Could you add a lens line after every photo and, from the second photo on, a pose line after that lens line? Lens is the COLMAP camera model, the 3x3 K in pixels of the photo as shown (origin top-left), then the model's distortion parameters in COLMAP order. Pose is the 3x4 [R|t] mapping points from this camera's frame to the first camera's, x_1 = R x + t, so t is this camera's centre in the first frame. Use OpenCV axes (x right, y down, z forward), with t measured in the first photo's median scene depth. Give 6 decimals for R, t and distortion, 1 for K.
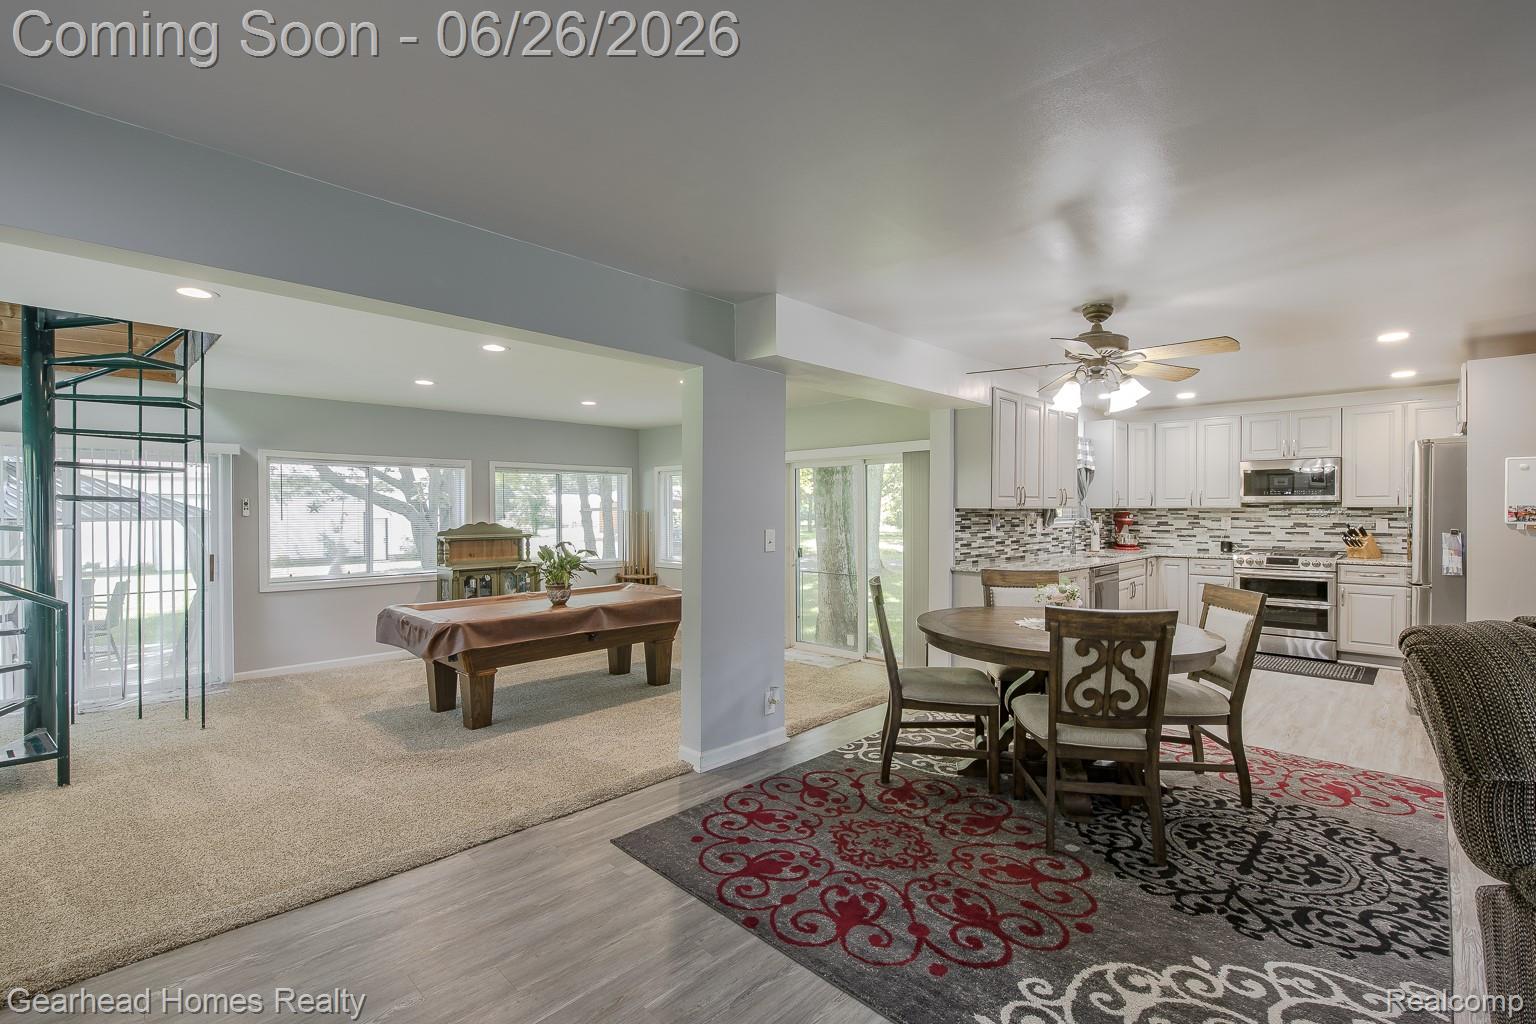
lens RADIAL K [[685.8, 0, 772.5], [0, 685.8, 524.1], [0, 0, 1]] dist [0.000744, 0.000108]
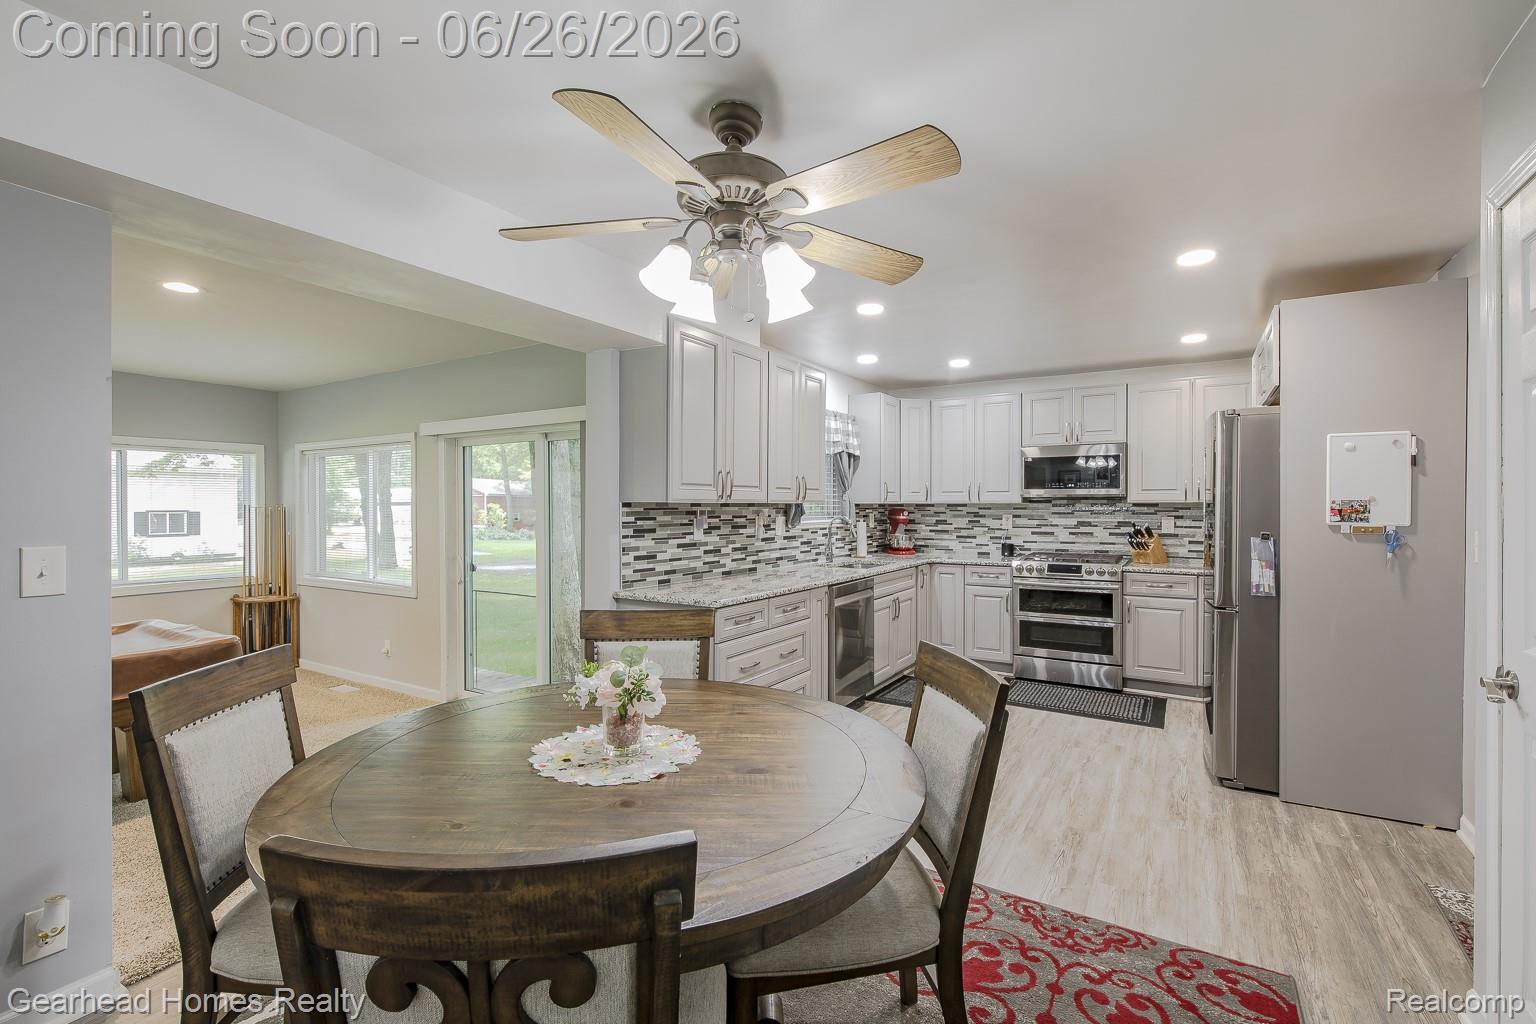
lens RADIAL K [[685.8, 0, 772.5], [0, 685.8, 524.1], [0, 0, 1]] dist [0.000744, 0.000108]
pose [[0.975000, -0.003710, 0.222175, 0.226917], [0.002432, 0.999979, 0.006025, -0.004913], [-0.222193, -0.005334, 0.974988, 0.286723]]
